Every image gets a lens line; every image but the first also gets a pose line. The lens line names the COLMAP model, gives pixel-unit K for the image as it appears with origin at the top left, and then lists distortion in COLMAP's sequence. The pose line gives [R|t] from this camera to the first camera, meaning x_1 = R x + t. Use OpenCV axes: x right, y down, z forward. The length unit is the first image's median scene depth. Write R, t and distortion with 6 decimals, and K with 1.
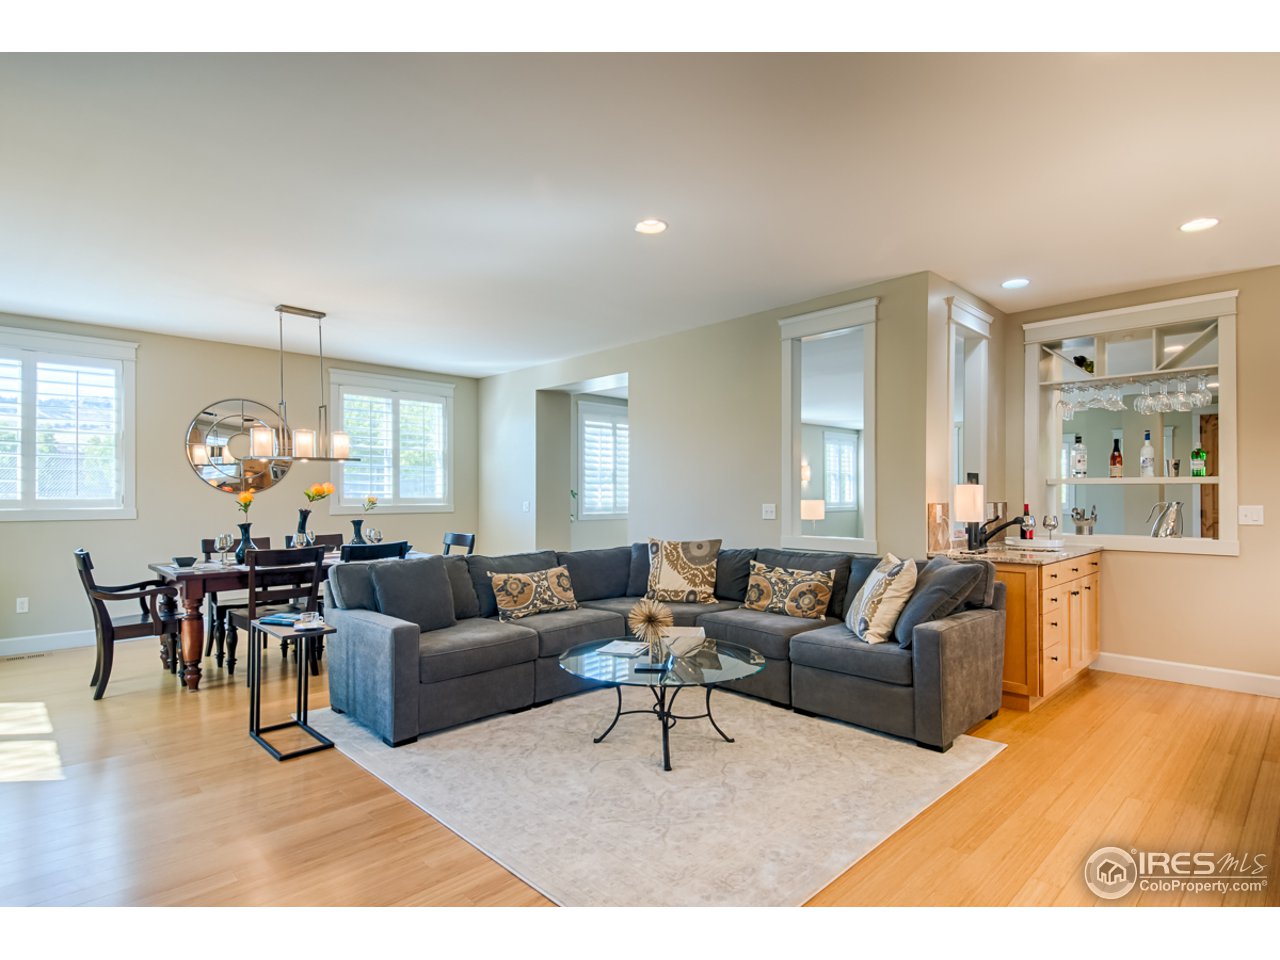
lens RADIAL K [[666.8, 0, 639.2], [0, 666.8, 491.7], [0, 0, 1]] dist [0.067358, -0.054809]
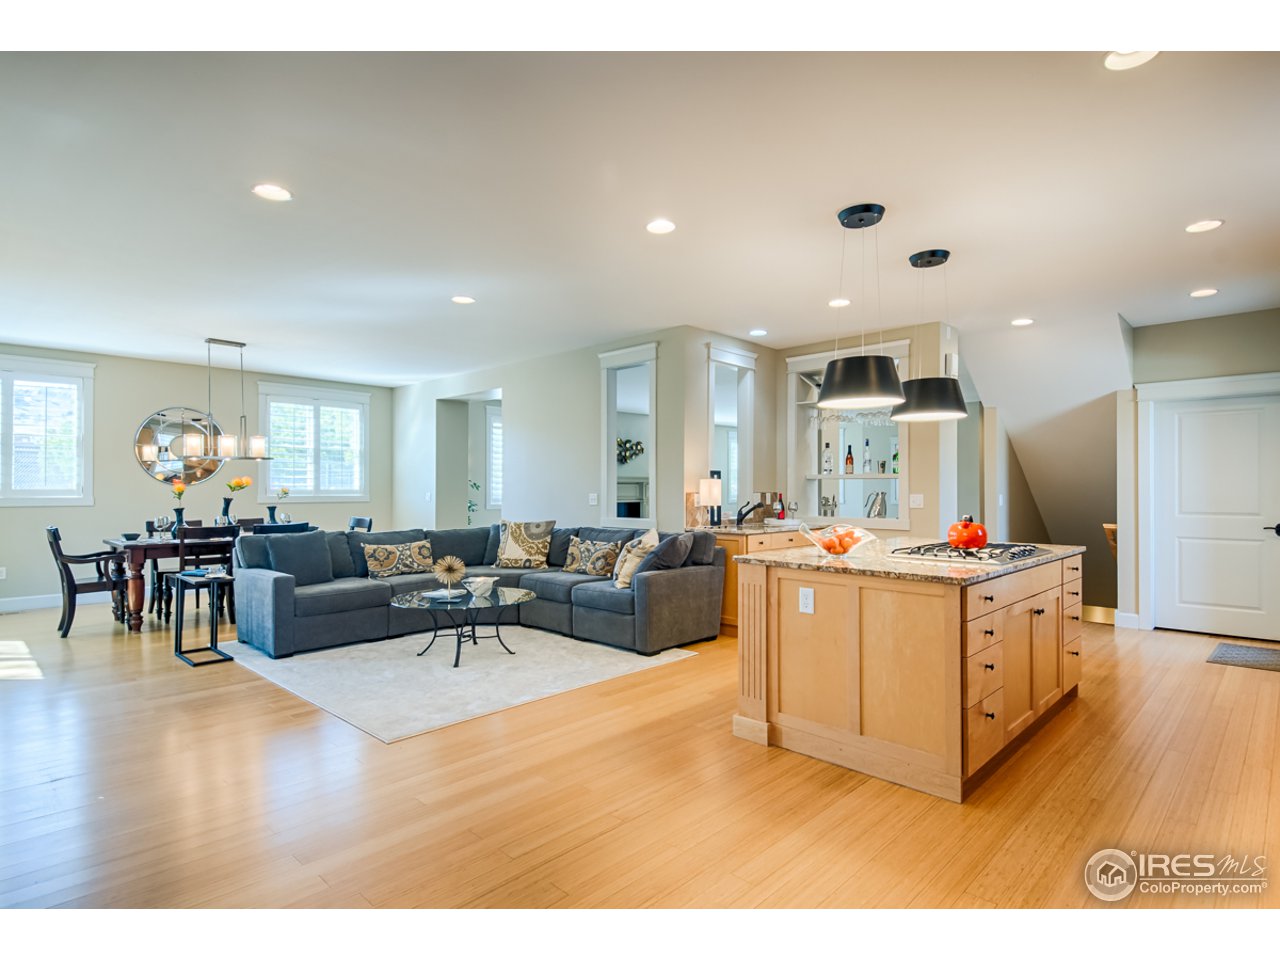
lens RADIAL K [[670.6, 0, 635.1], [0, 670.6, 483.1], [0, 0, 1]] dist [0.065297, -0.053944]
pose [[0.999456, 0.001425, 0.032940, 0.260870], [-0.001287, 0.999990, -0.004196, 0.003927], [-0.032946, 0.004151, 0.999449, -0.352321]]
